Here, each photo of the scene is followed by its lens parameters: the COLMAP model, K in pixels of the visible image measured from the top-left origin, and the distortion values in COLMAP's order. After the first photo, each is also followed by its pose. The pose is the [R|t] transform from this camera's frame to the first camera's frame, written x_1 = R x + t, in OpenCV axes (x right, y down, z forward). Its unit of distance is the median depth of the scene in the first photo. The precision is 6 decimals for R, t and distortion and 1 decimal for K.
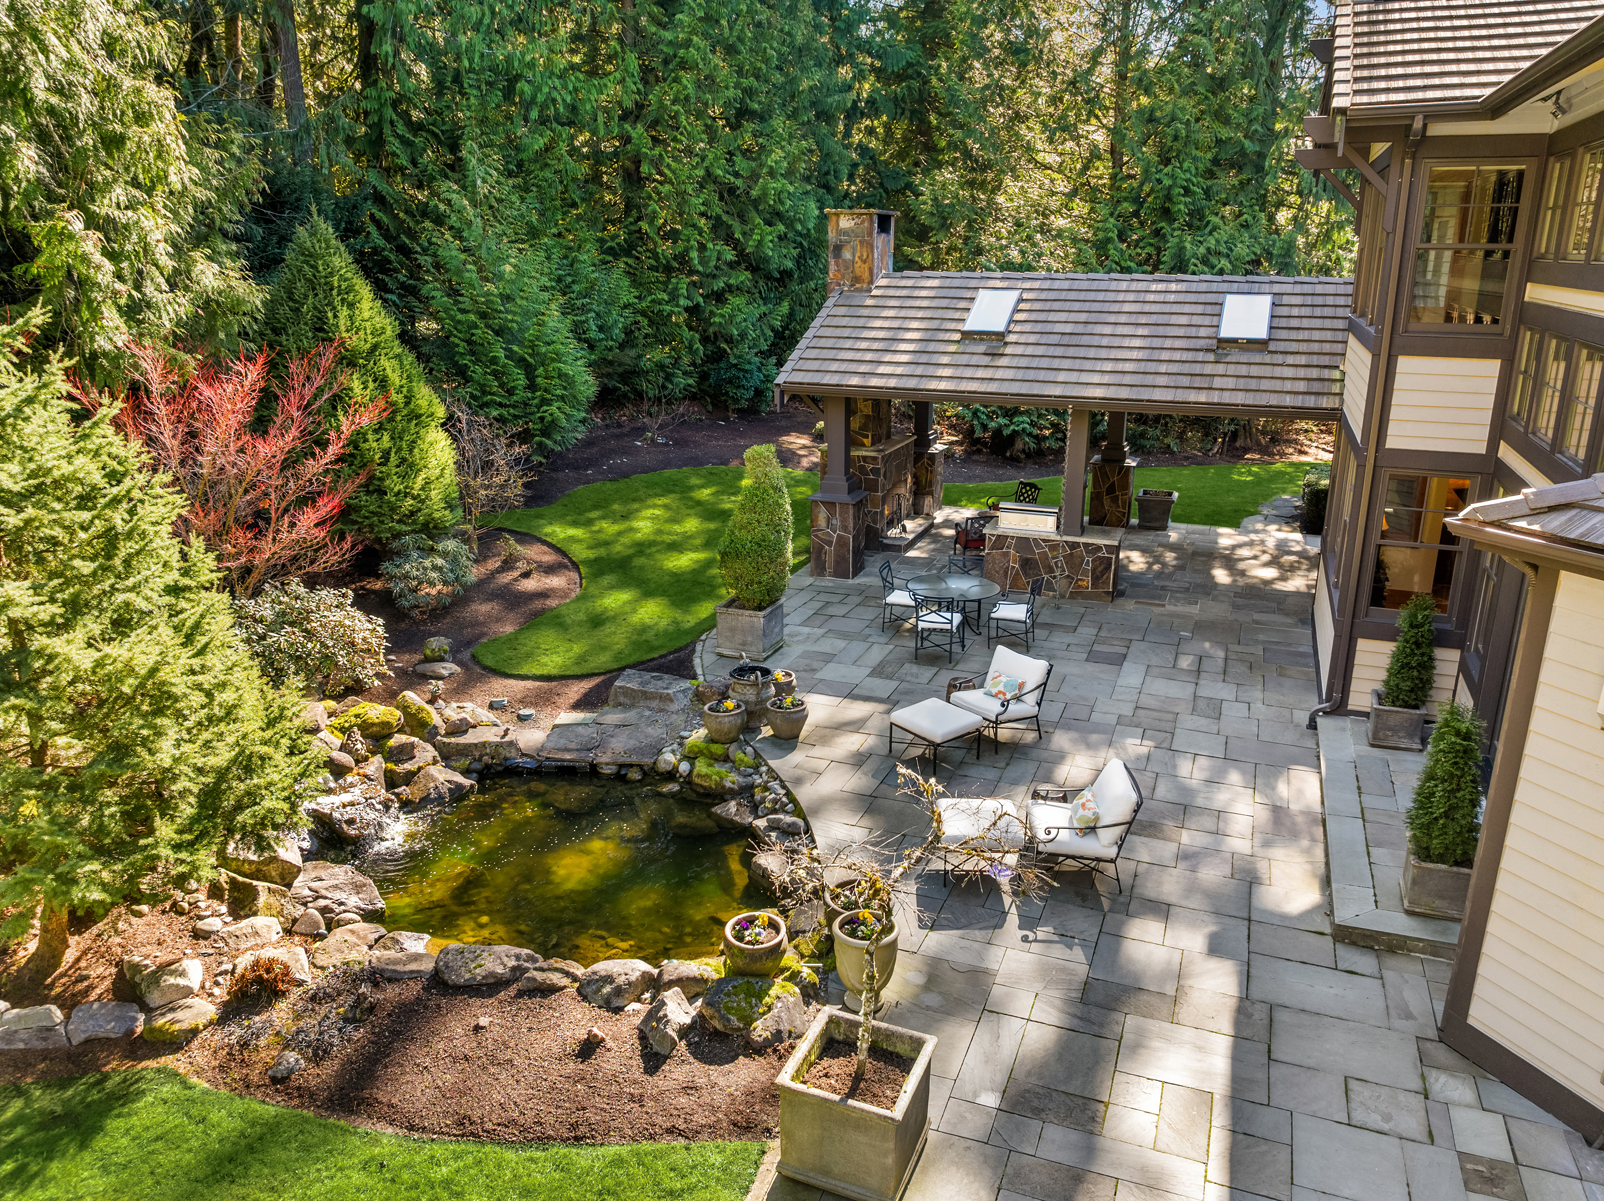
lens RADIAL K [[1121.3, 0, 813.5], [0, 1121.3, 590.6], [0, 0, 1]] dist [-0.025331, -0.022532]
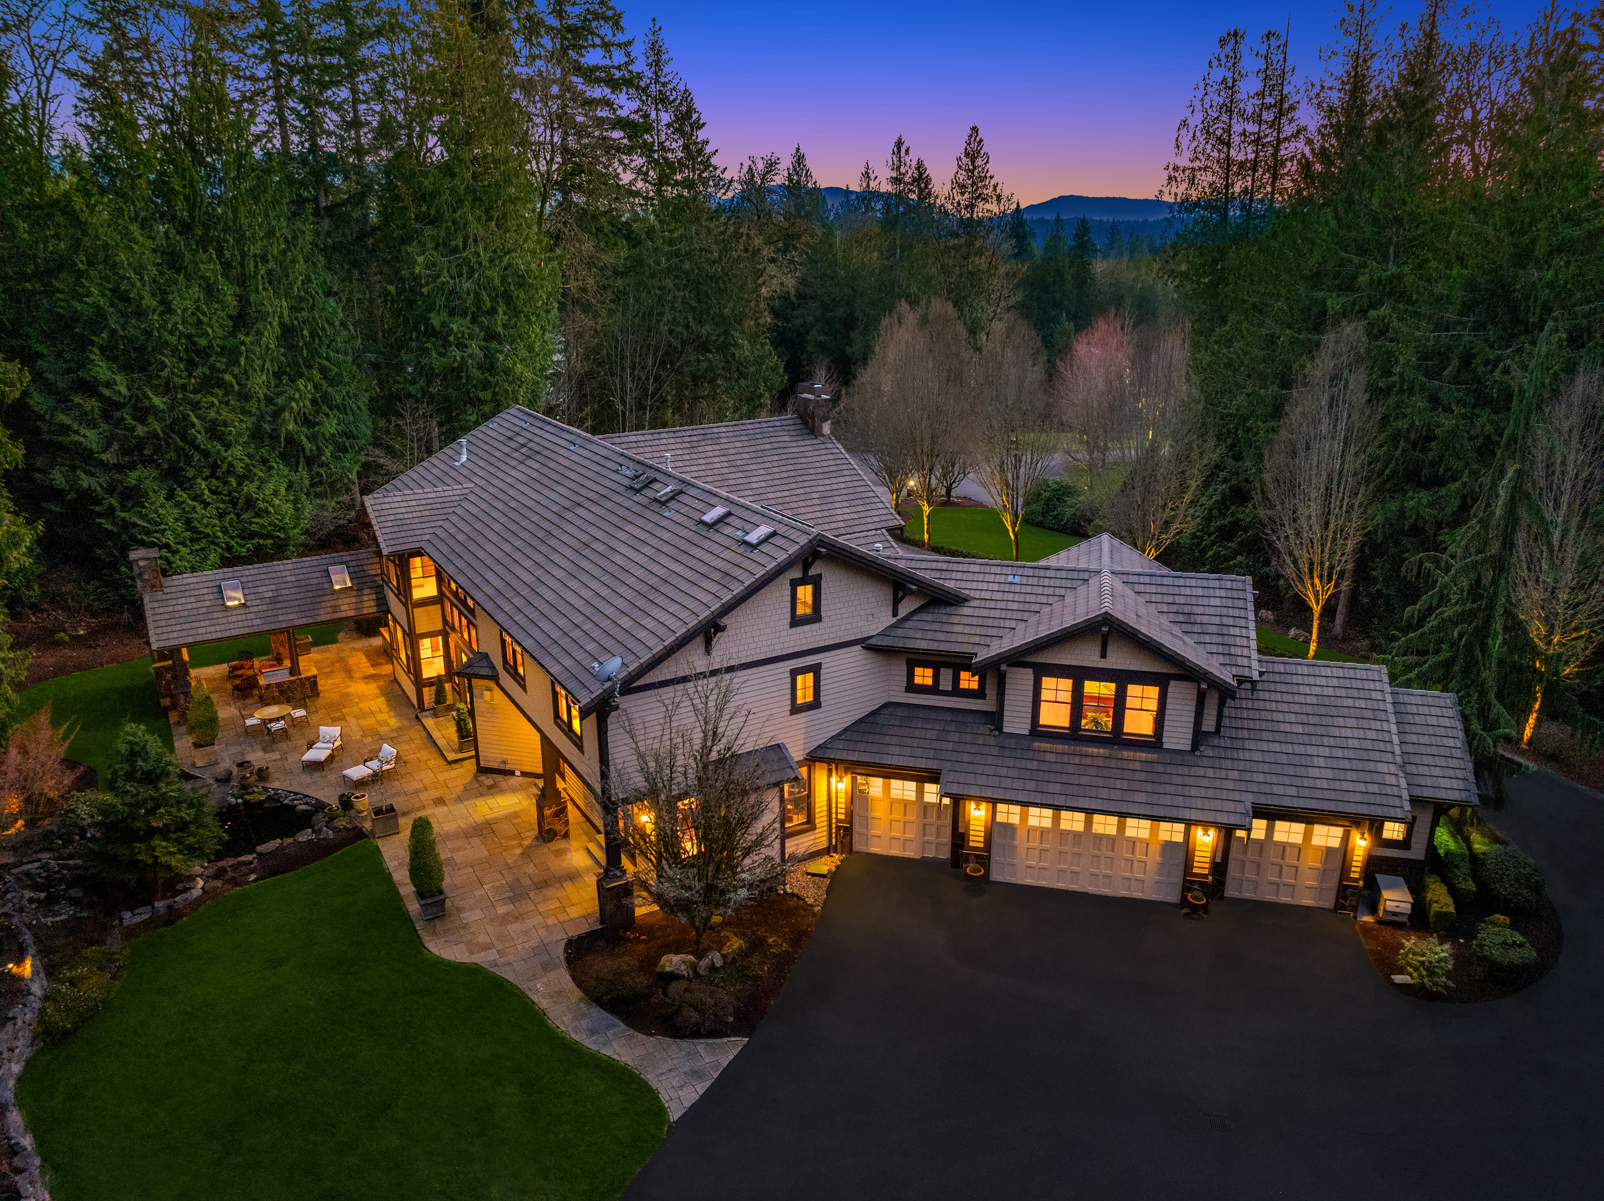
lens RADIAL K [[1121.3, 0, 808.2], [0, 1121.3, 601.2], [0, 0, 1]] dist [-0.025331, -0.022532]
pose [[0.612904, -0.255387, 0.747748, -1.348812], [0.234375, 0.962498, 0.136624, -0.430265], [-0.754598, 0.091516, 0.649775, -2.241177]]
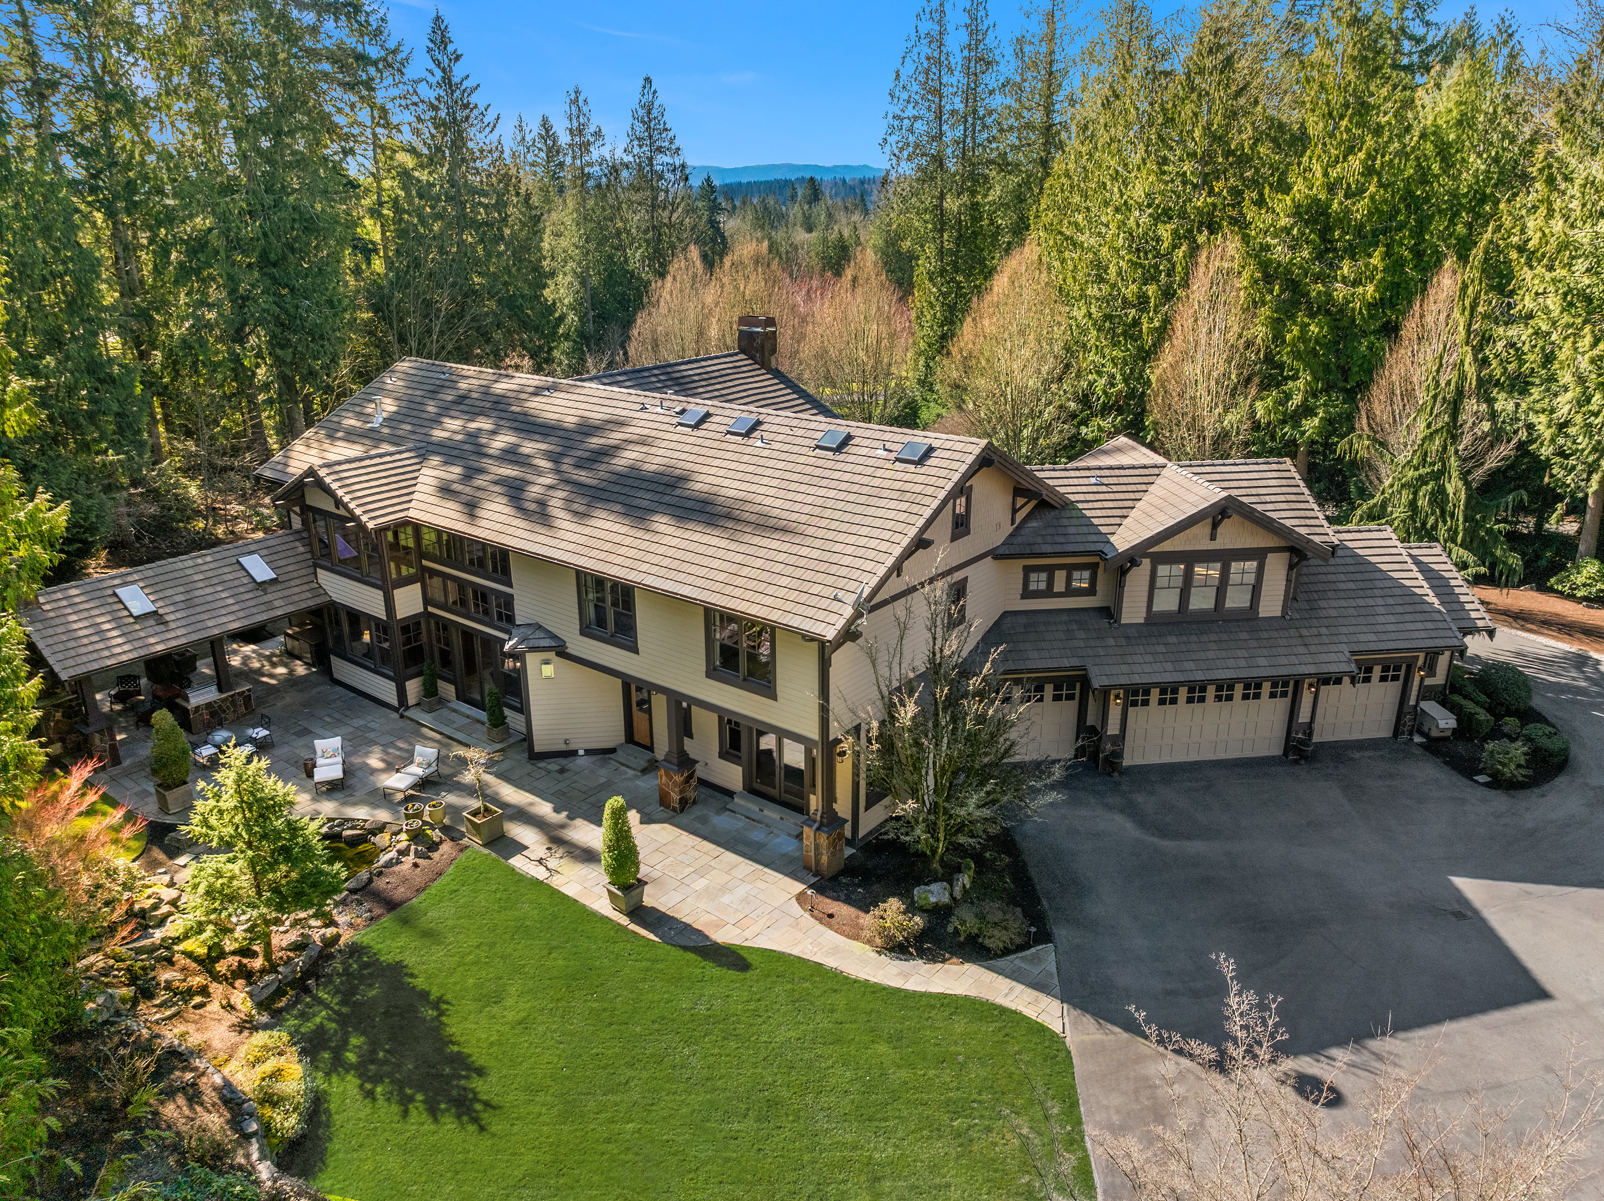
lens RADIAL K [[1121.3, 0, 804.3], [0, 1121.3, 601.8], [0, 0, 1]] dist [-0.025331, -0.022532]
pose [[0.293423, -0.332810, 0.896181, -1.880525], [0.282362, 0.925792, 0.251357, -0.637419], [-0.913332, 0.179293, 0.365622, -1.116835]]
